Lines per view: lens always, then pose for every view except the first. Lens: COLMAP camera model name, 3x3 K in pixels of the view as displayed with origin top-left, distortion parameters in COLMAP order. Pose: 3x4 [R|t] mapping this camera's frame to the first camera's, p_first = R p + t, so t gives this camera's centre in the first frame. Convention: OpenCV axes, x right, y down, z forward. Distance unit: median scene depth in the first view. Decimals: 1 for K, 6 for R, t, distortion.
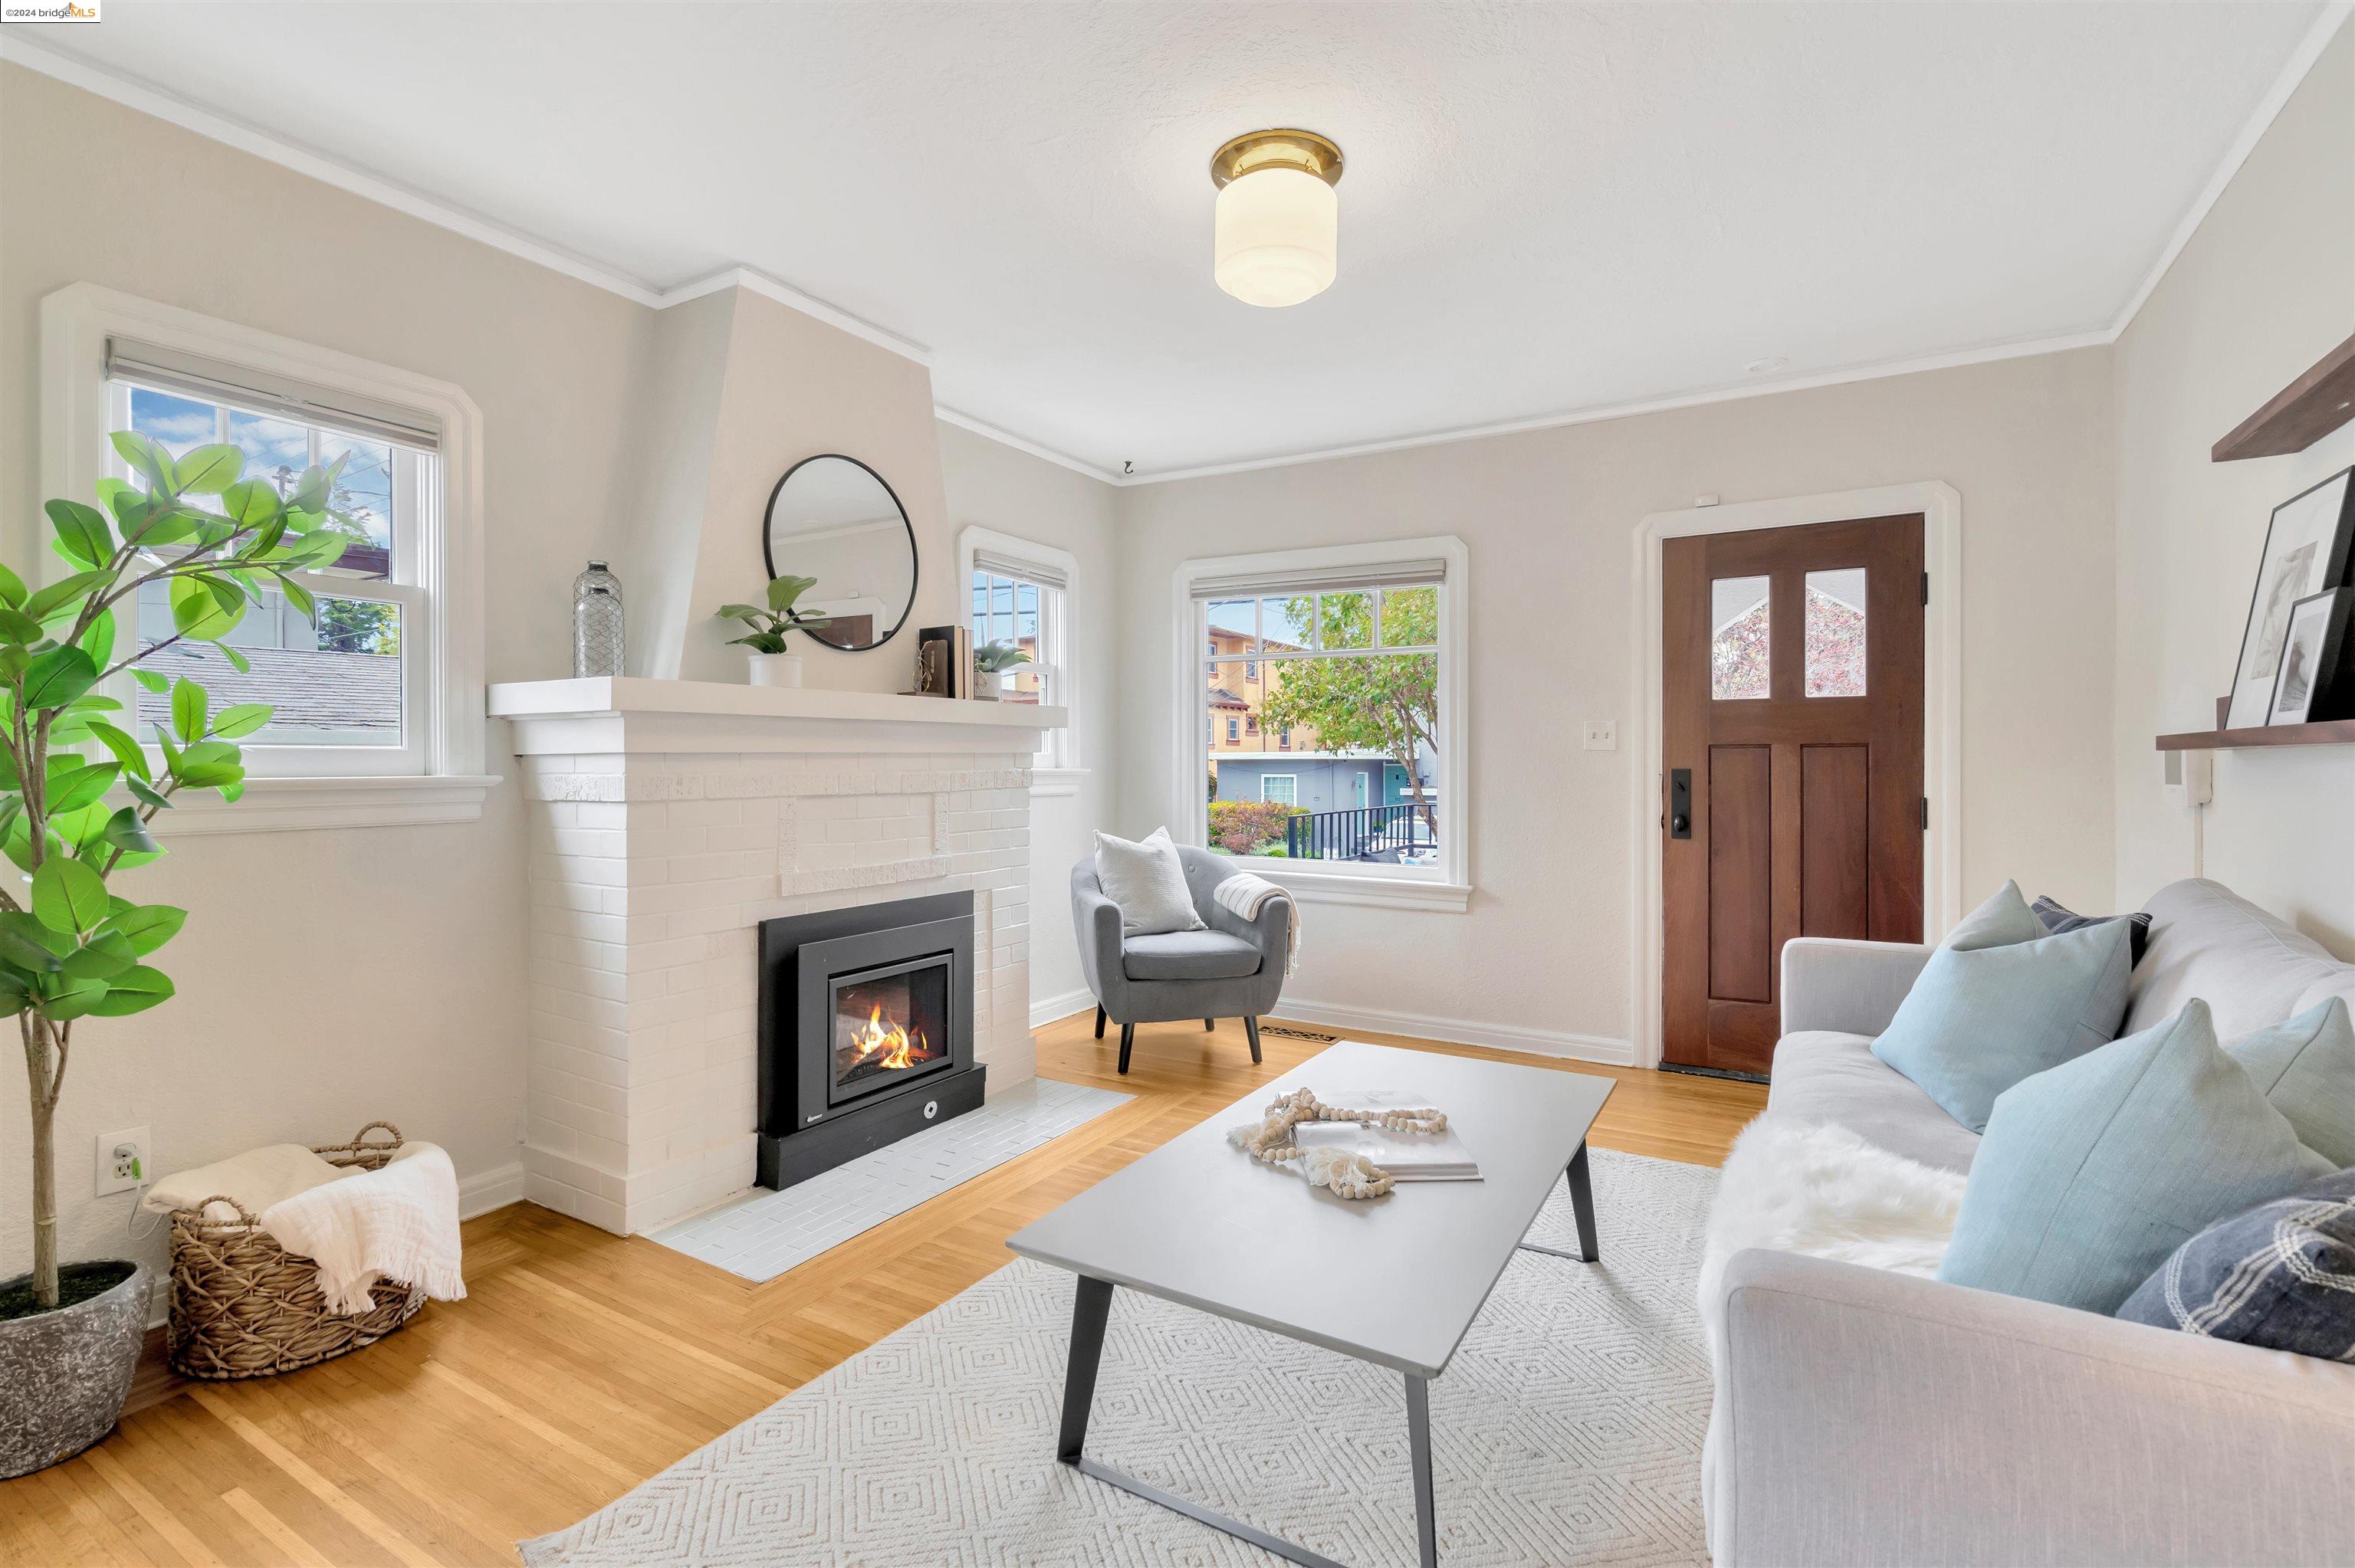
lens RADIAL K [[1072.6, 0, 1169.6], [0, 1072.6, 769.3], [0, 0, 1]] dist [-0.003472, 0.000422]
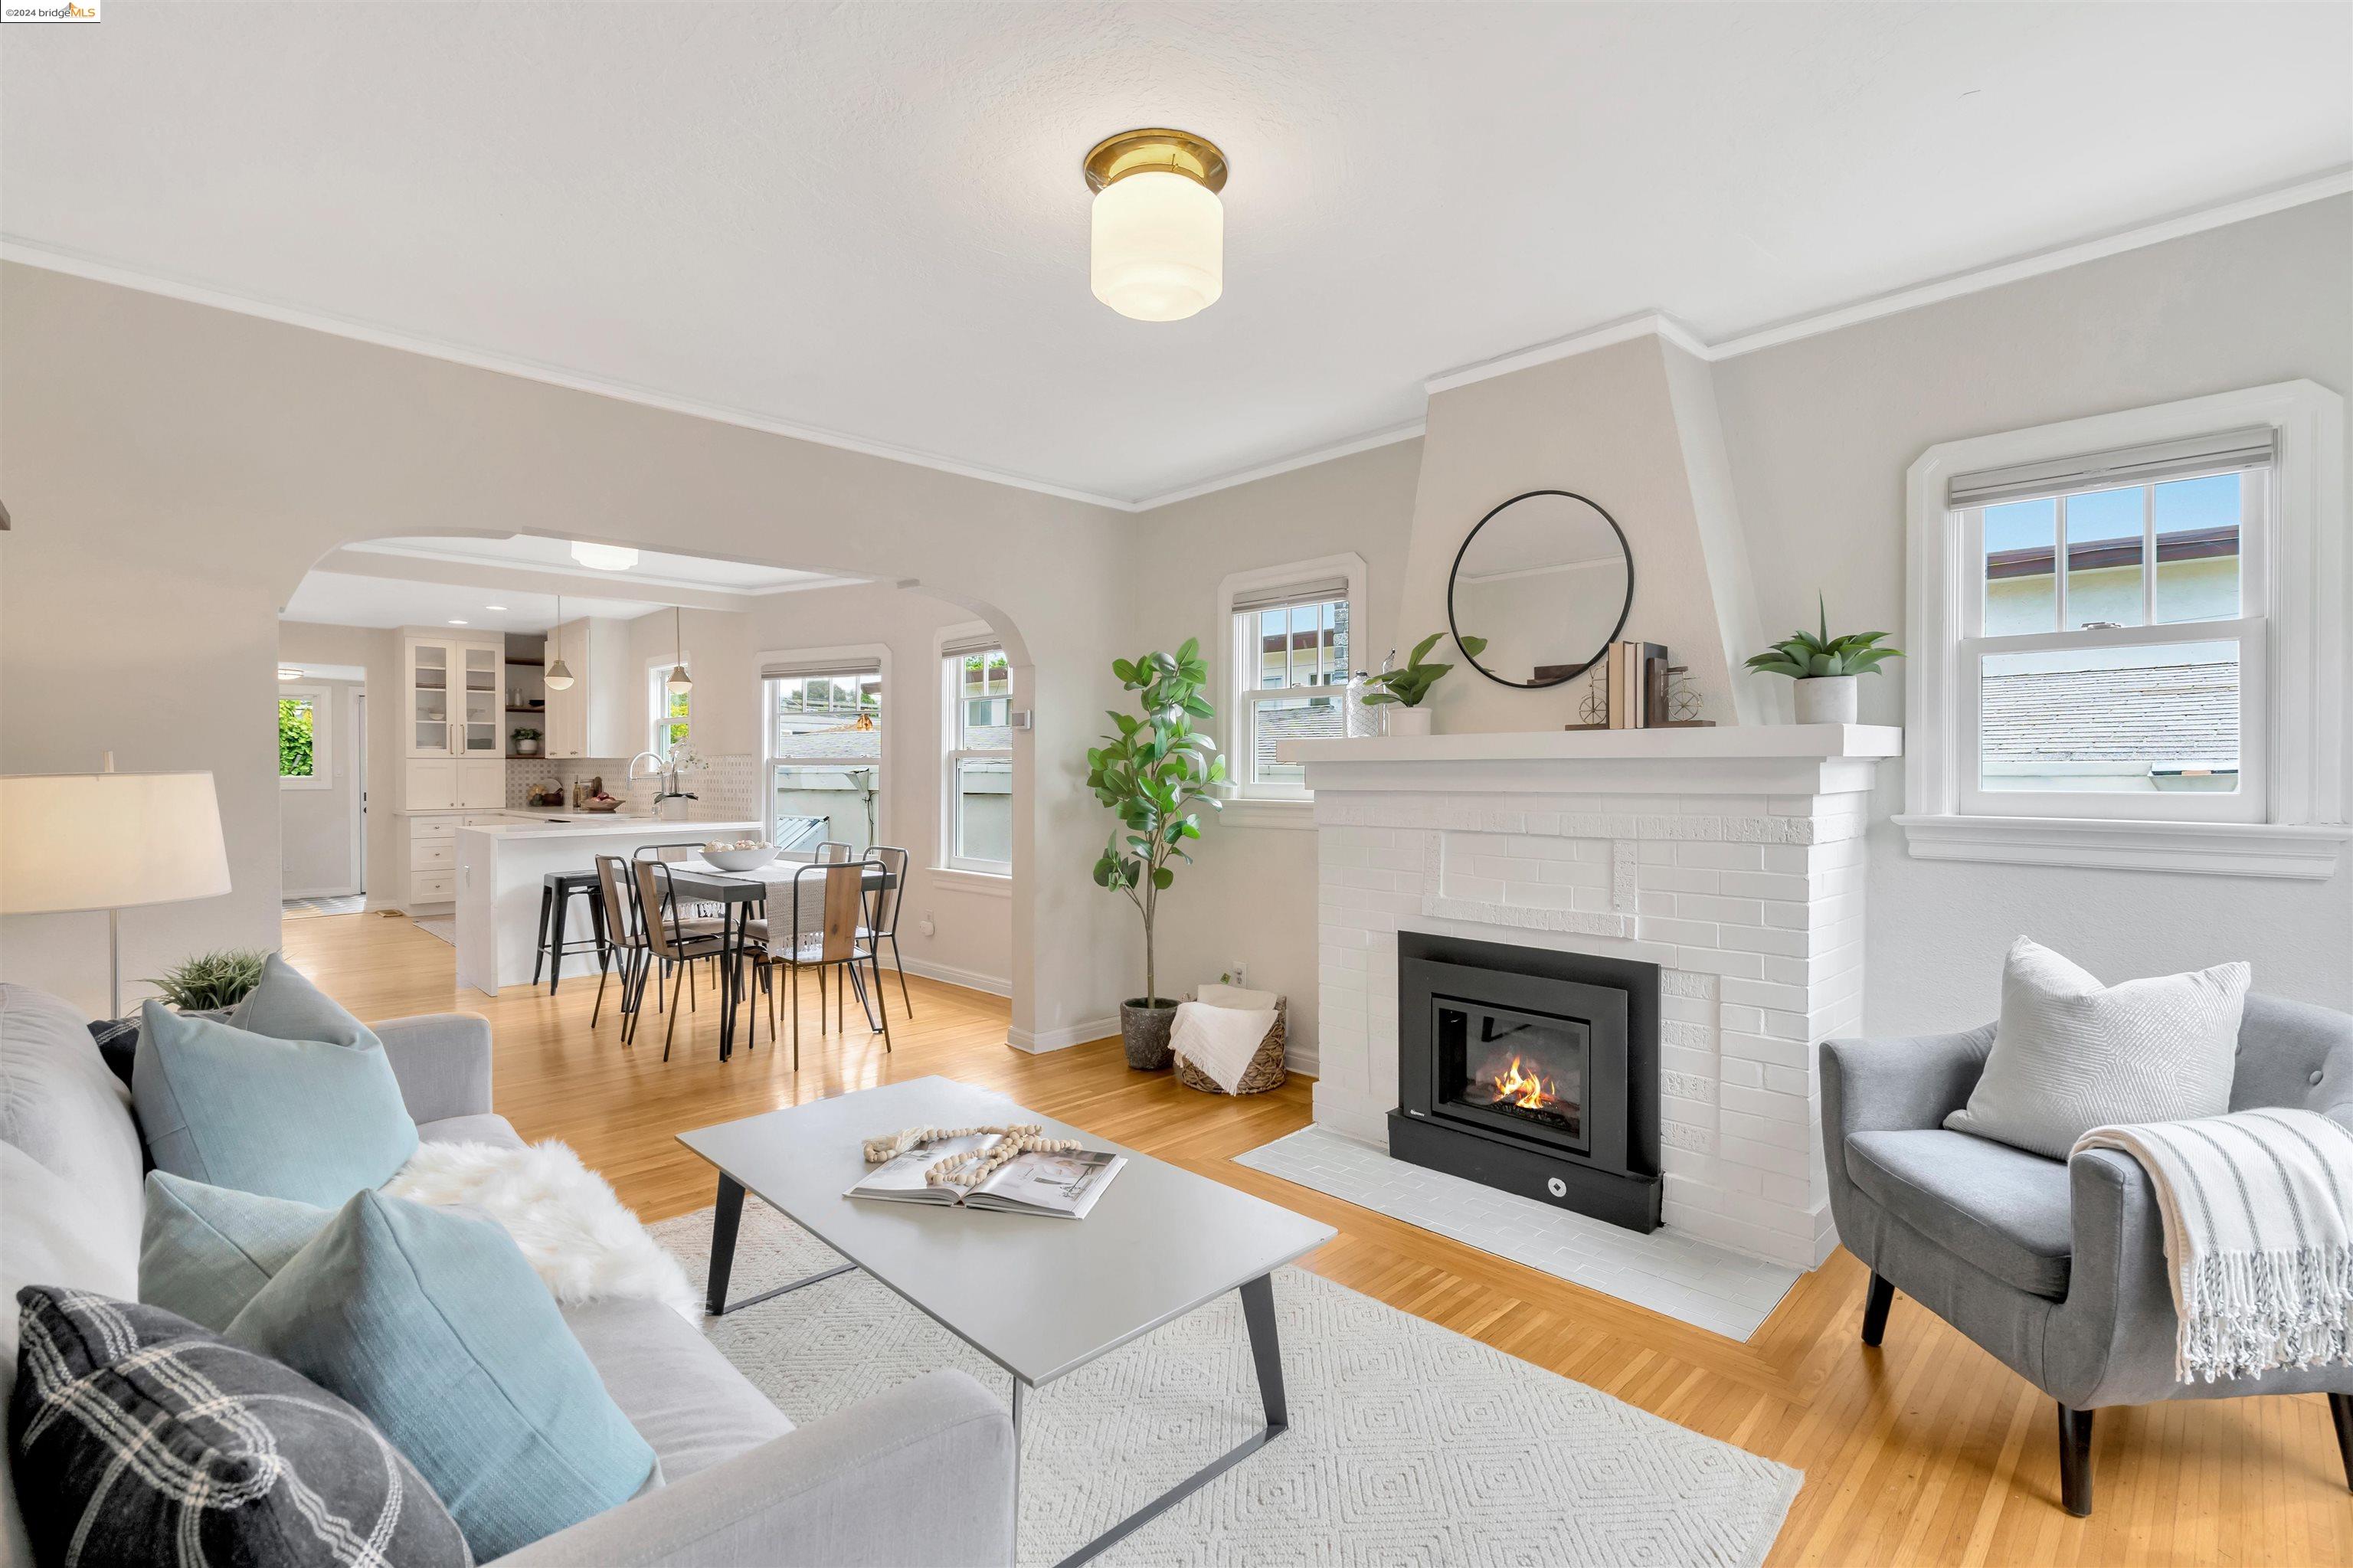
lens RADIAL K [[1071.9, 0, 1168.6], [0, 1071.9, 769.3], [0, 0, 1]] dist [-0.003472, 0.000422]
pose [[-0.258814, 0.000392, -0.965927, 0.779078], [-0.003747, 0.999992, 0.001410, -0.038342], [0.965920, 0.003984, -0.258810, 0.967226]]
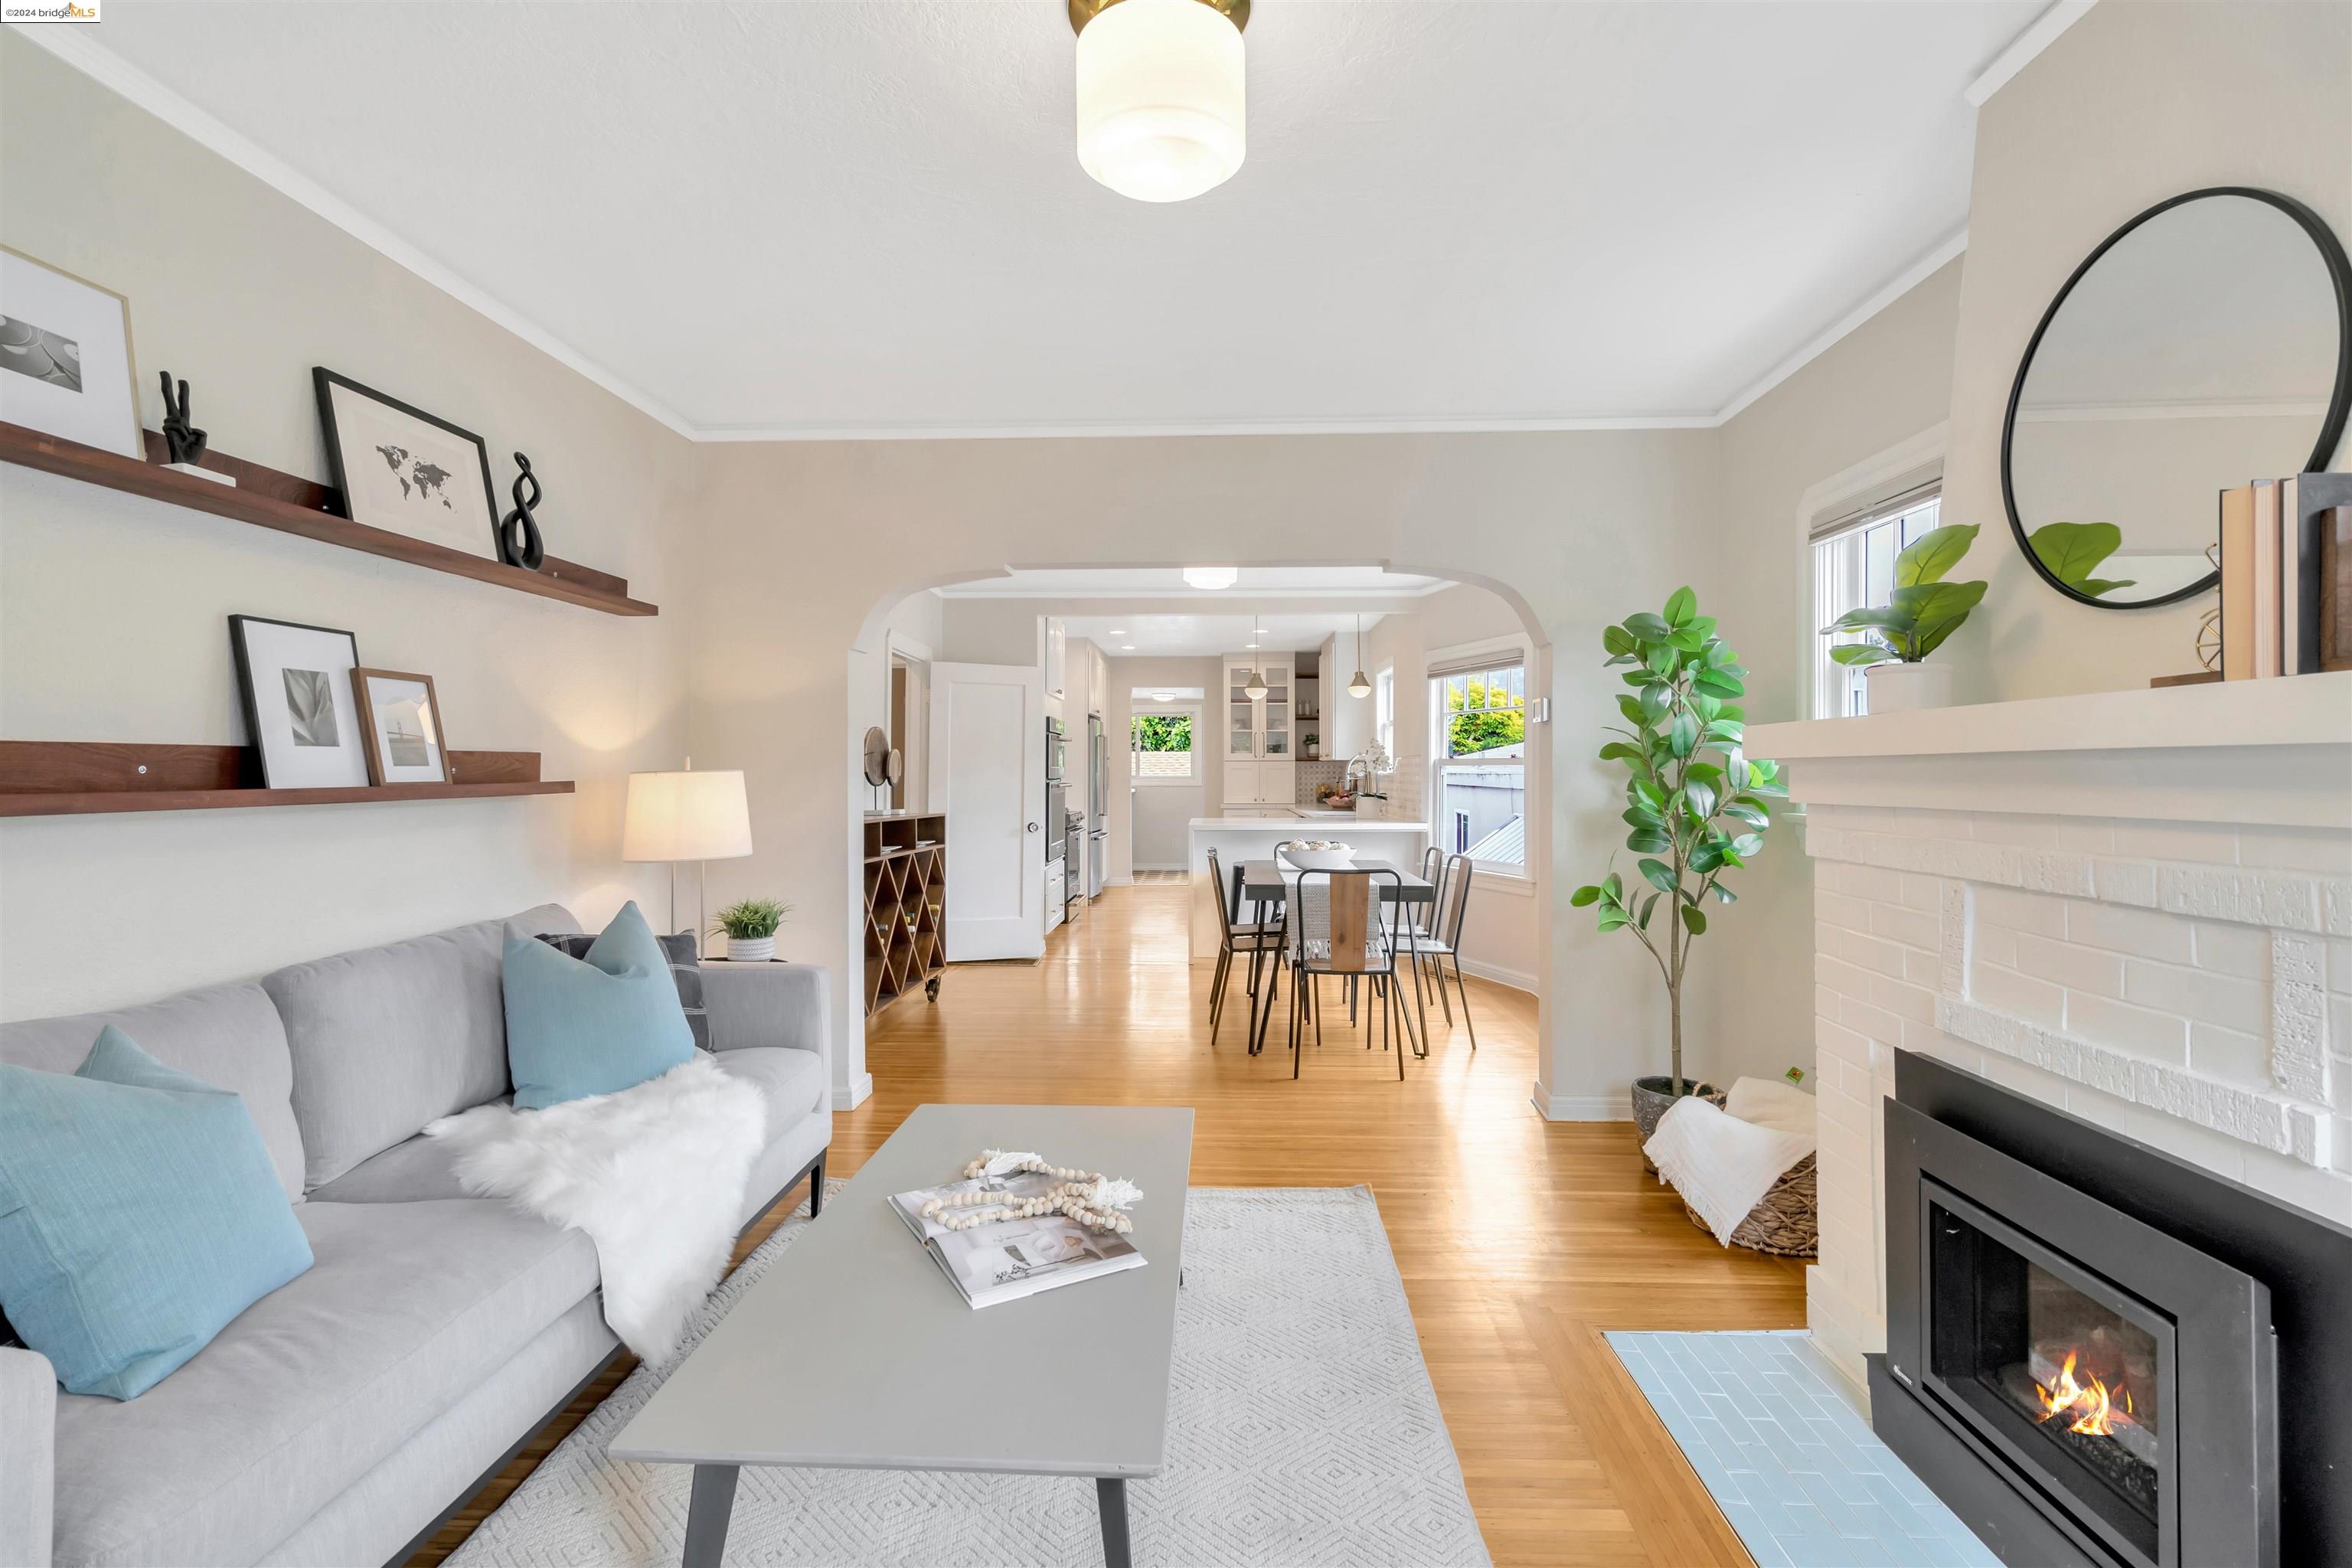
lens RADIAL K [[1071.0, 0, 1171.5], [0, 1071.0, 759.3], [0, 0, 1]] dist [-0.001840, 0.000167]
pose [[-0.880812, -0.006399, -0.473423, 0.341795], [-0.003870, 0.999973, -0.006316, -0.038791], [0.473450, -0.003731, -0.880813, 1.269047]]
